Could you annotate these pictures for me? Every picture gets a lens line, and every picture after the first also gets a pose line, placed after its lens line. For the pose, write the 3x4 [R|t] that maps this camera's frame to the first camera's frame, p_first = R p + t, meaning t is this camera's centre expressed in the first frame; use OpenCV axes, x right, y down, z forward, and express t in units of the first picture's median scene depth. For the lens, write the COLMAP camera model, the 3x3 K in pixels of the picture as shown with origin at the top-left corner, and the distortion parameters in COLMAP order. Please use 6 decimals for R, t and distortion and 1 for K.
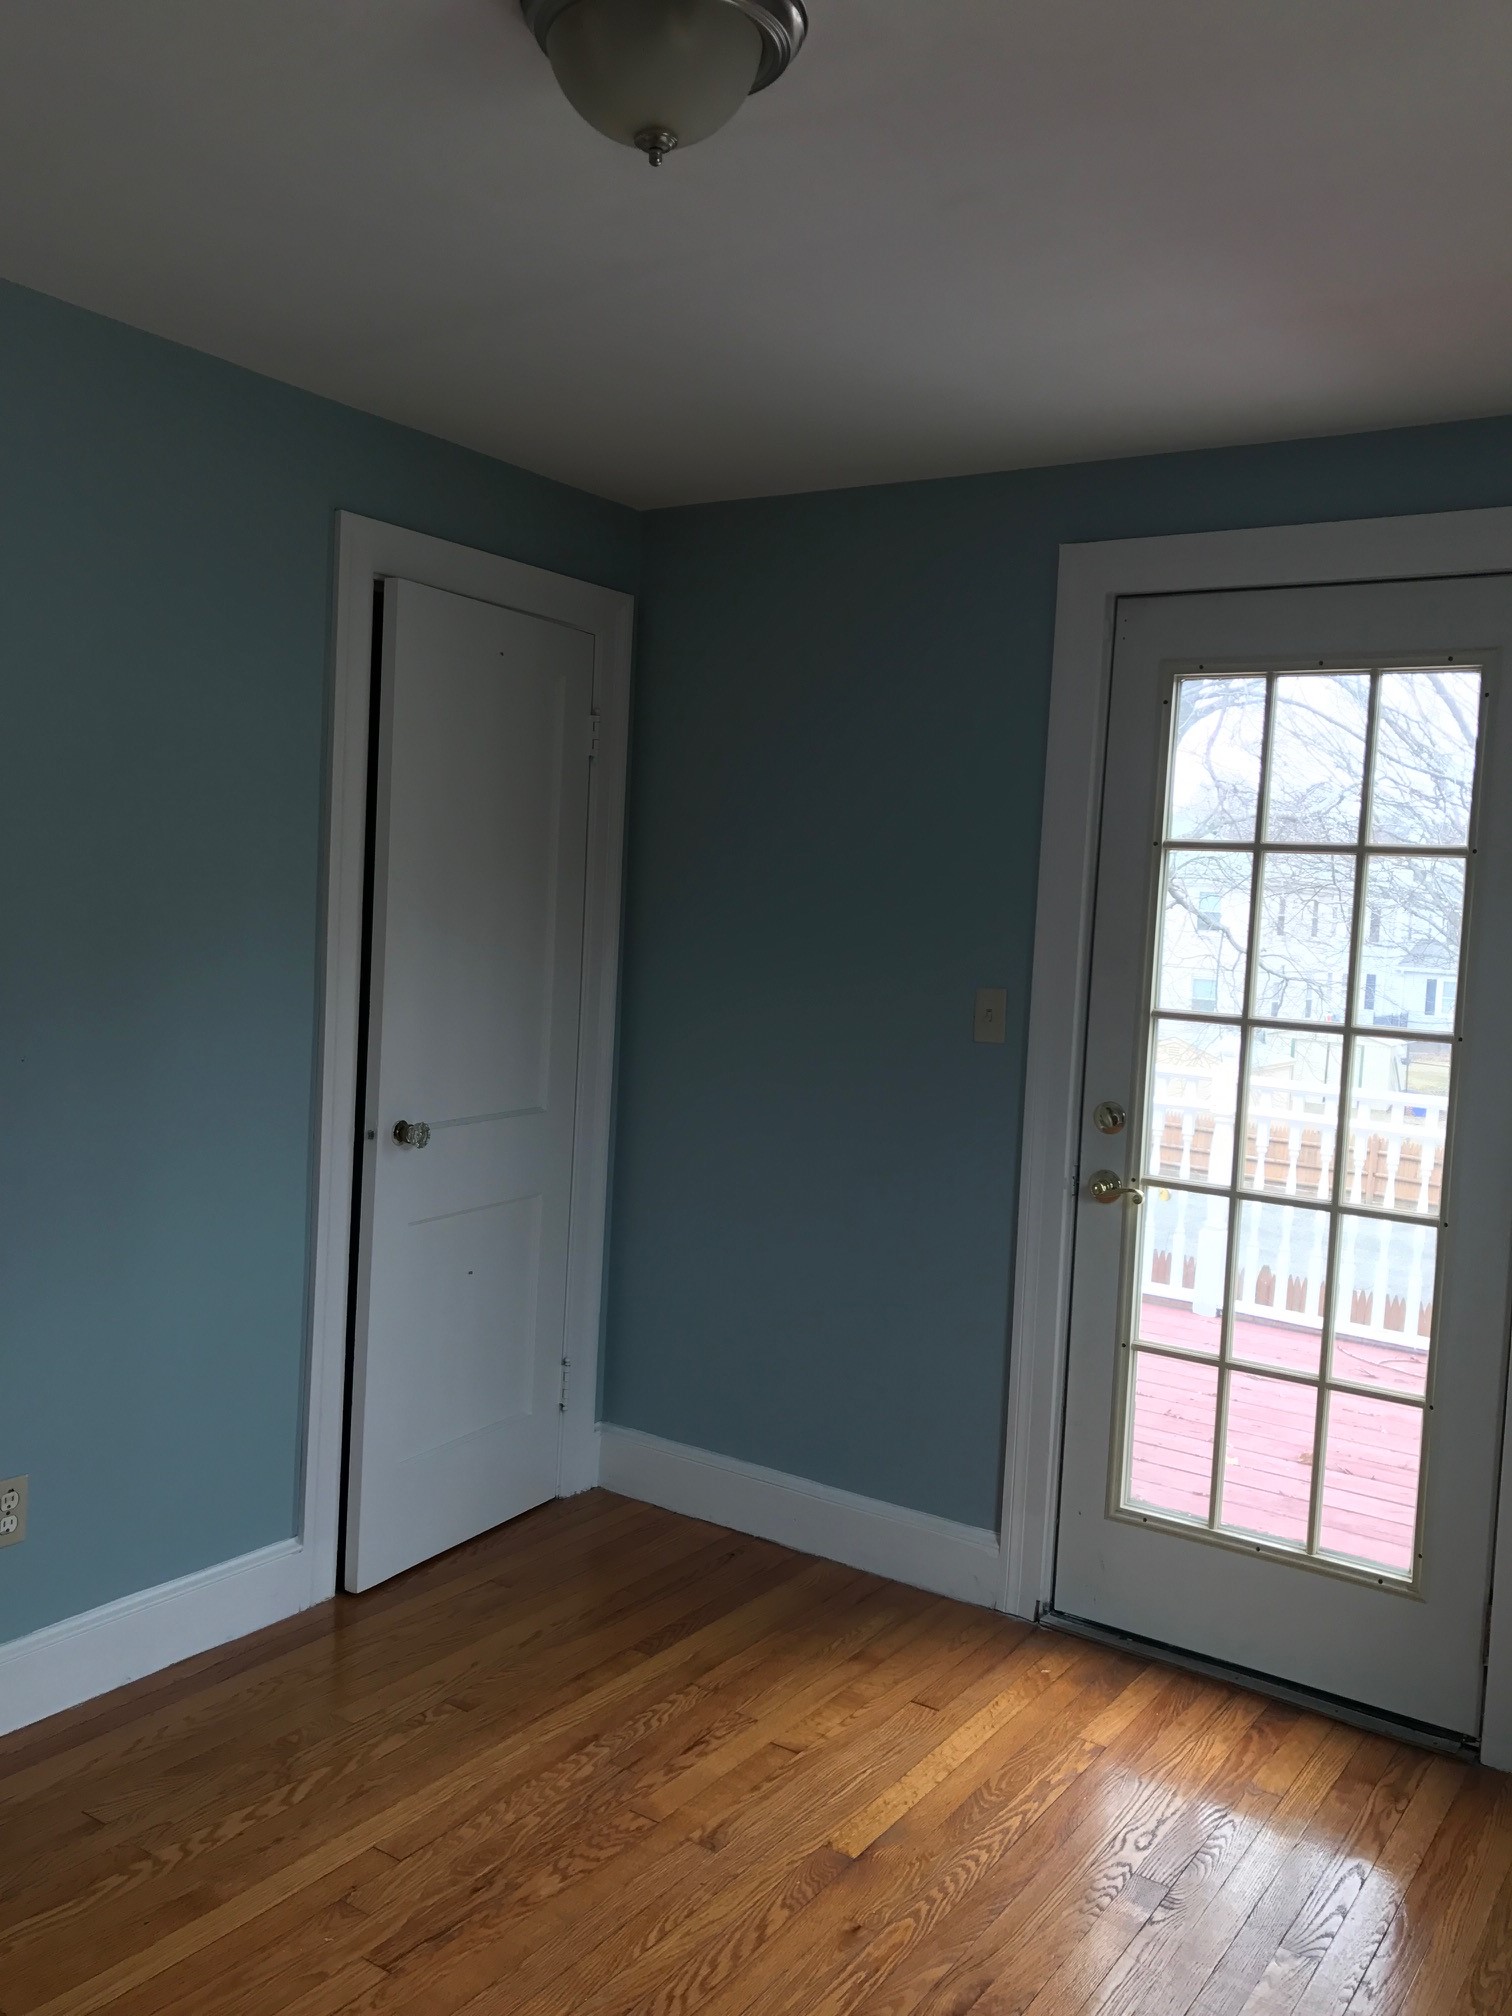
lens RADIAL K [[1650.3, 0, 764.9], [0, 1650.3, 1001.7], [0, 0, 1]] dist [-0.000172, 0.009288]
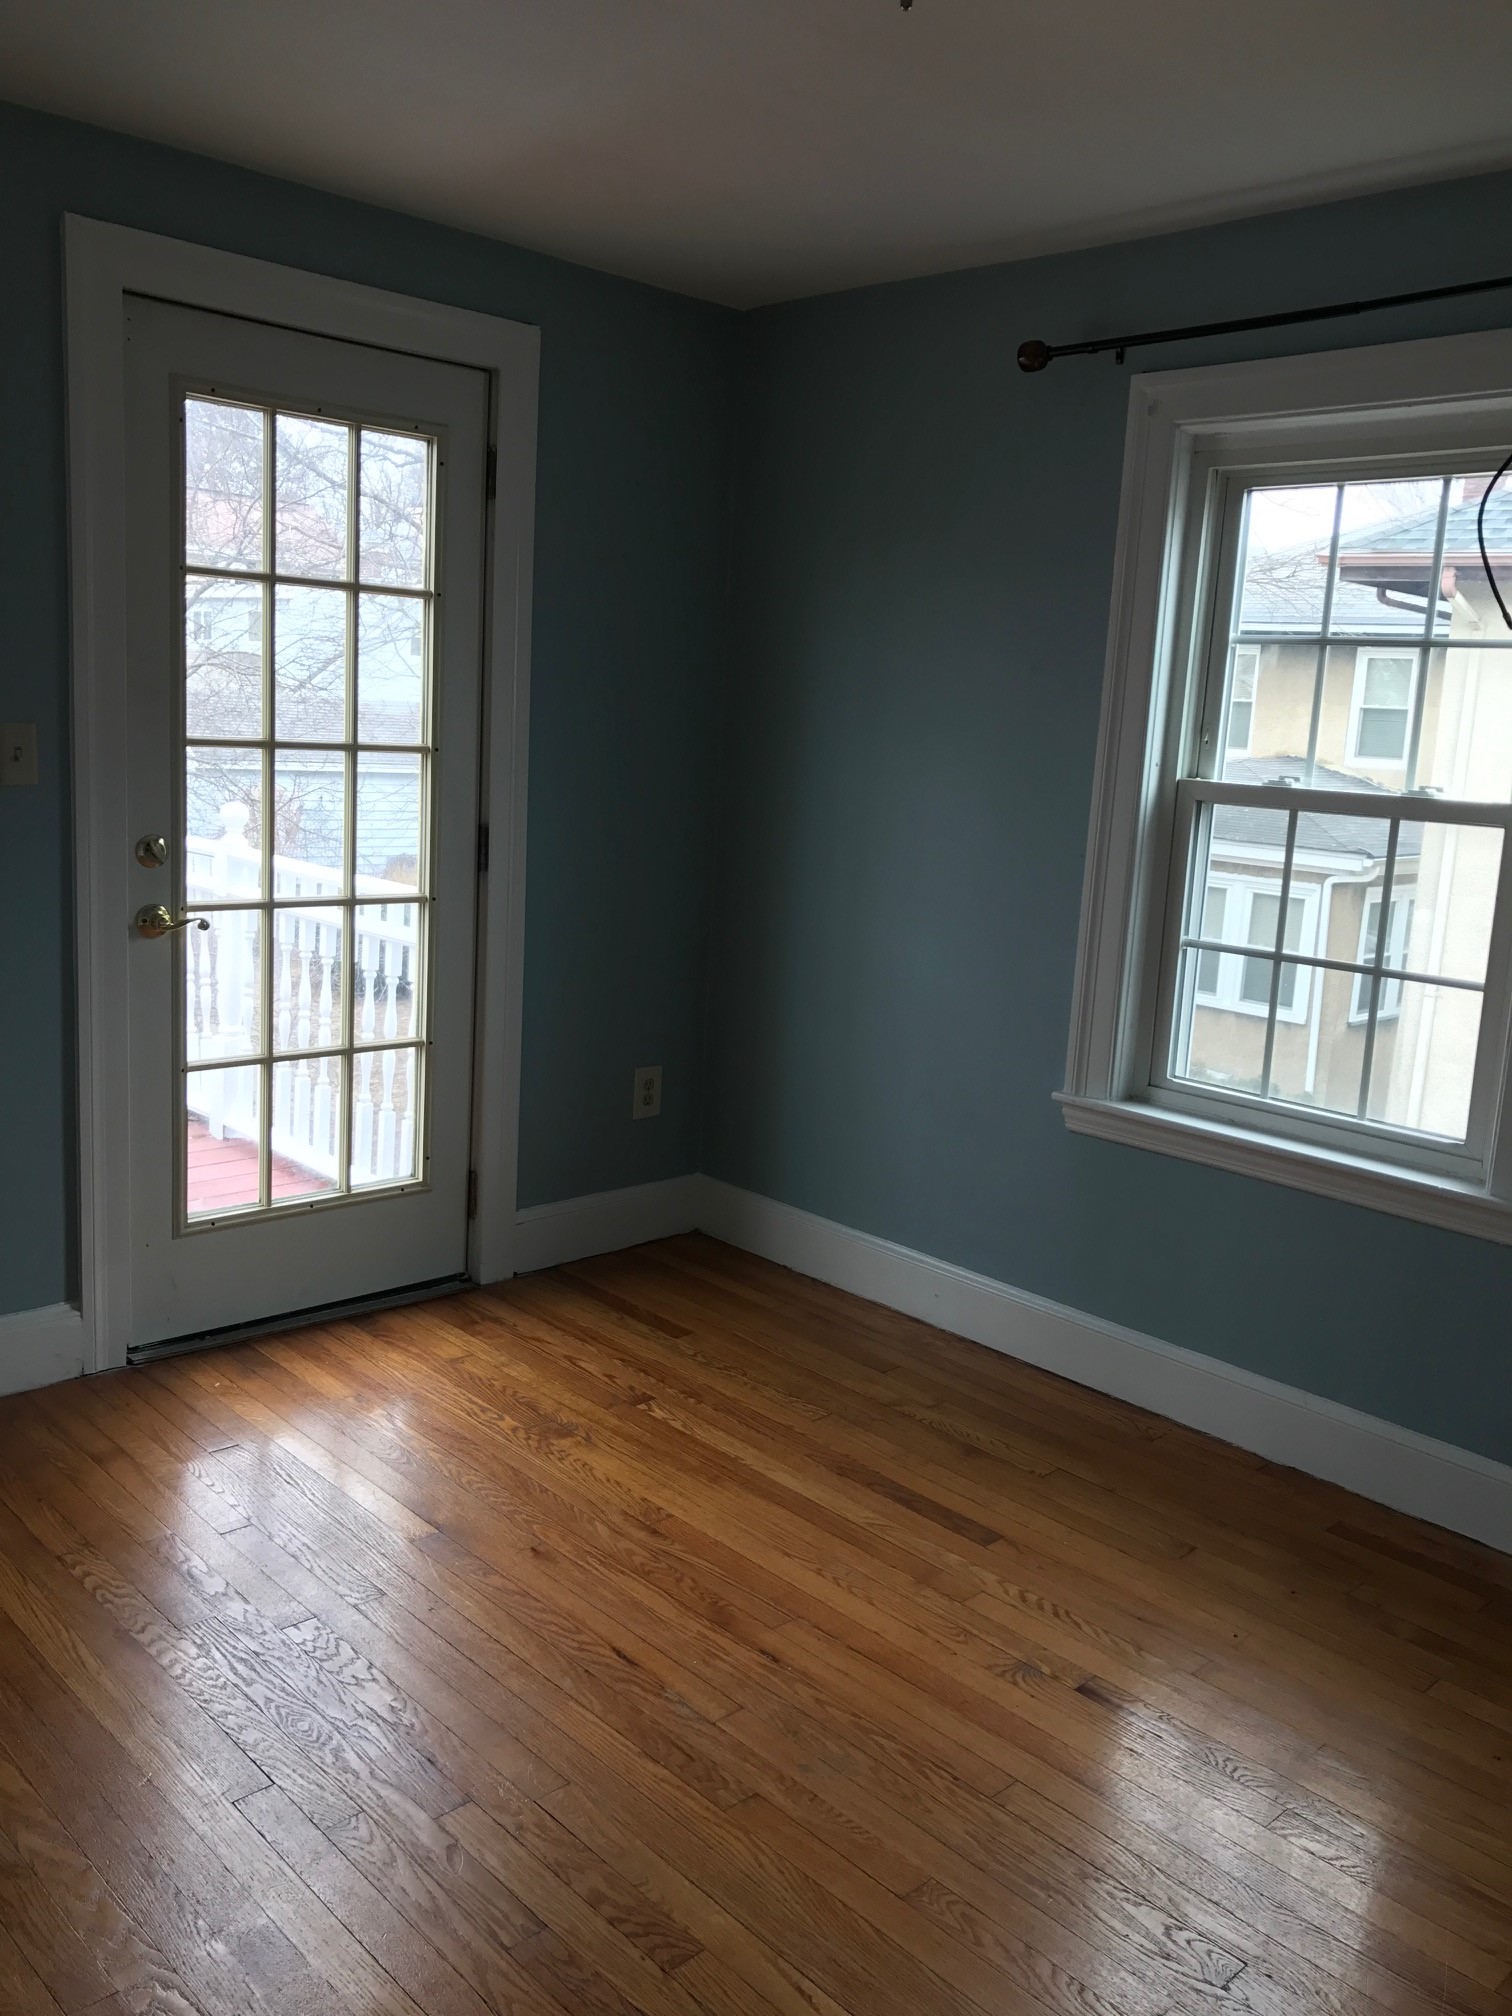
lens RADIAL K [[1650.3, 0, 764.9], [0, 1650.3, 1001.7], [0, 0, 1]] dist [-0.000172, 0.009288]
pose [[0.218085, -0.208481, 0.953402, -0.684463], [0.011272, 0.977389, 0.211148, -0.046768], [-0.975865, -0.035302, 0.215504, 0.435518]]
